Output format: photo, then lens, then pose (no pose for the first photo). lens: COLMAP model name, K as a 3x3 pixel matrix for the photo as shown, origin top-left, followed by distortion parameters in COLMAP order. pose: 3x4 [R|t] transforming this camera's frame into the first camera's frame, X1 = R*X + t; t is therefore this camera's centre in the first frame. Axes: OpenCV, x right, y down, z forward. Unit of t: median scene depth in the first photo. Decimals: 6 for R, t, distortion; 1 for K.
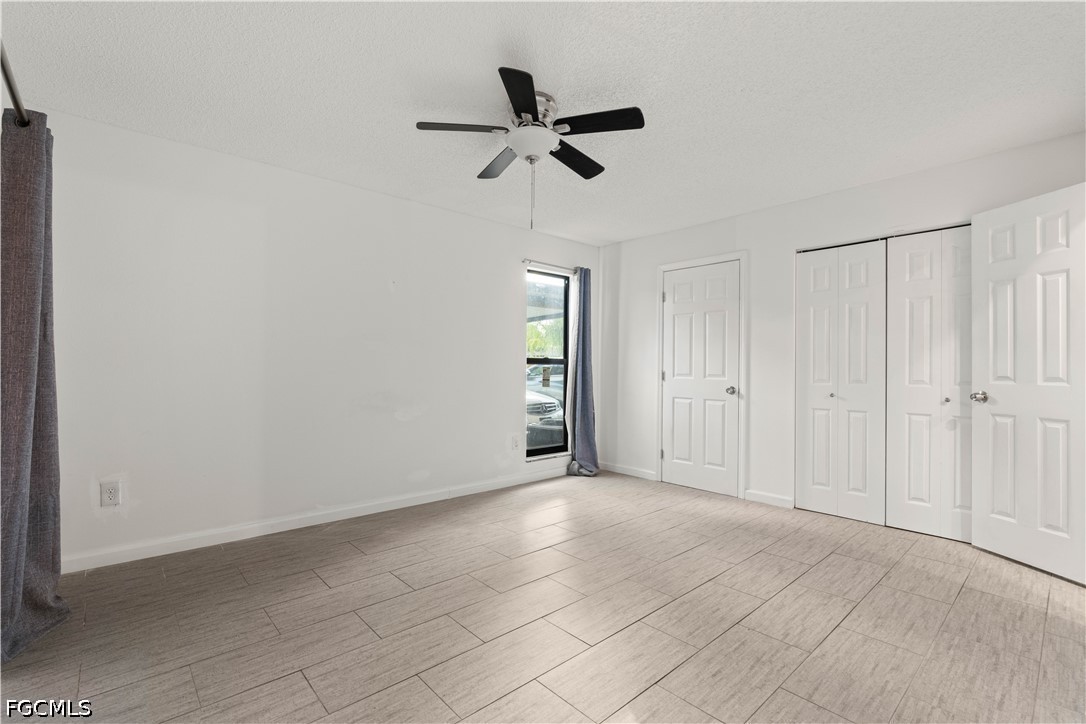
lens RADIAL K [[492.0, 0, 550.8], [0, 492.0, 354.3], [0, 0, 1]] dist [-0.004966, -0.000371]
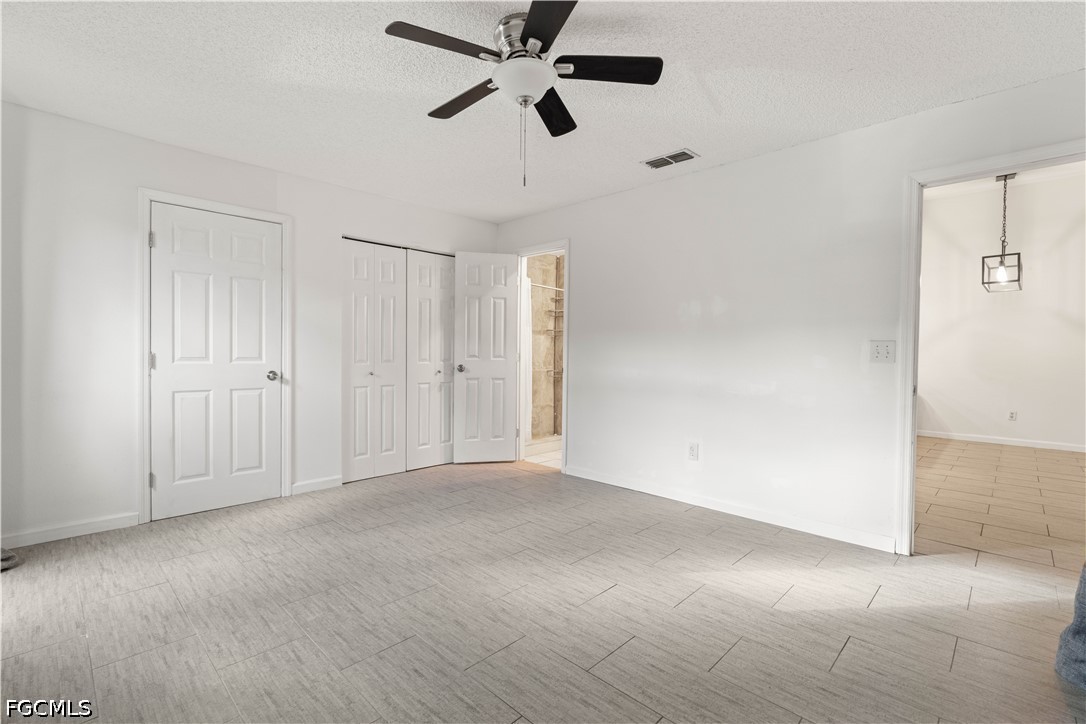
lens RADIAL K [[486.1, 0, 543.0], [0, 486.1, 362.0], [0, 0, 1]] dist [-0.003525, -0.000111]
pose [[-0.057529, -0.028345, 0.997941, -0.671067], [-0.035846, 0.999011, 0.026309, 0.014755], [-0.997700, -0.034258, -0.058488, 0.787421]]
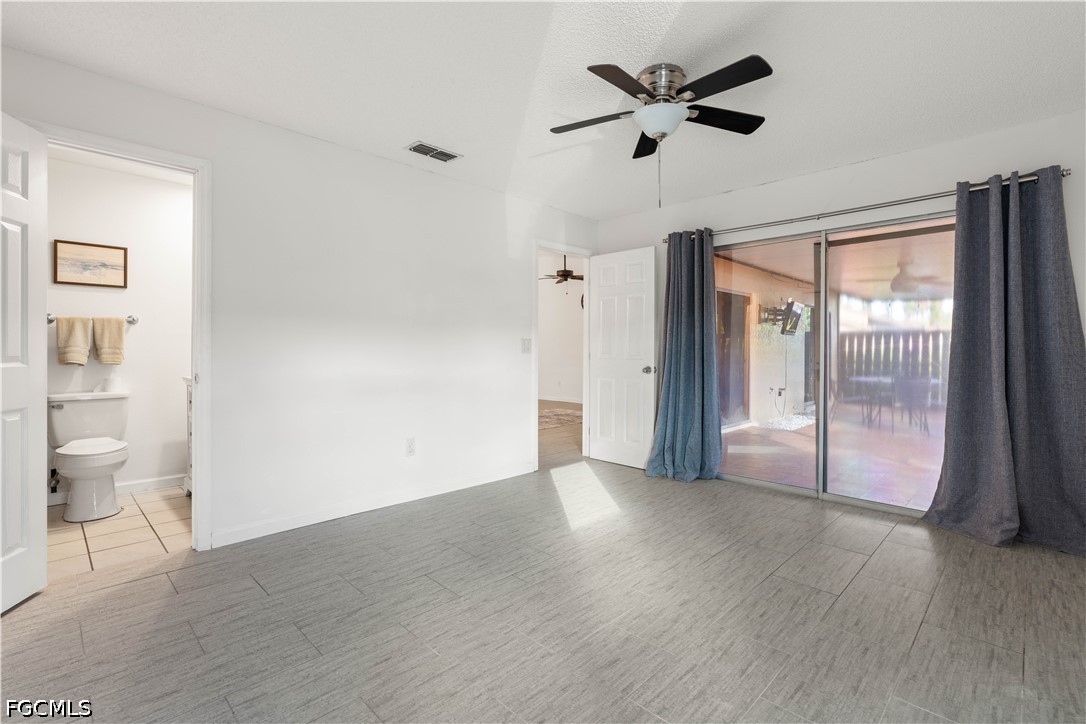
lens RADIAL K [[492.0, 0, 550.8], [0, 492.0, 354.3], [0, 0, 1]] dist [-0.004966, -0.000371]
pose [[-0.998742, -0.009021, -0.049326, 0.172712], [-0.008280, 0.999850, -0.015217, 0.040139], [0.049456, -0.014790, -0.998667, 1.522053]]
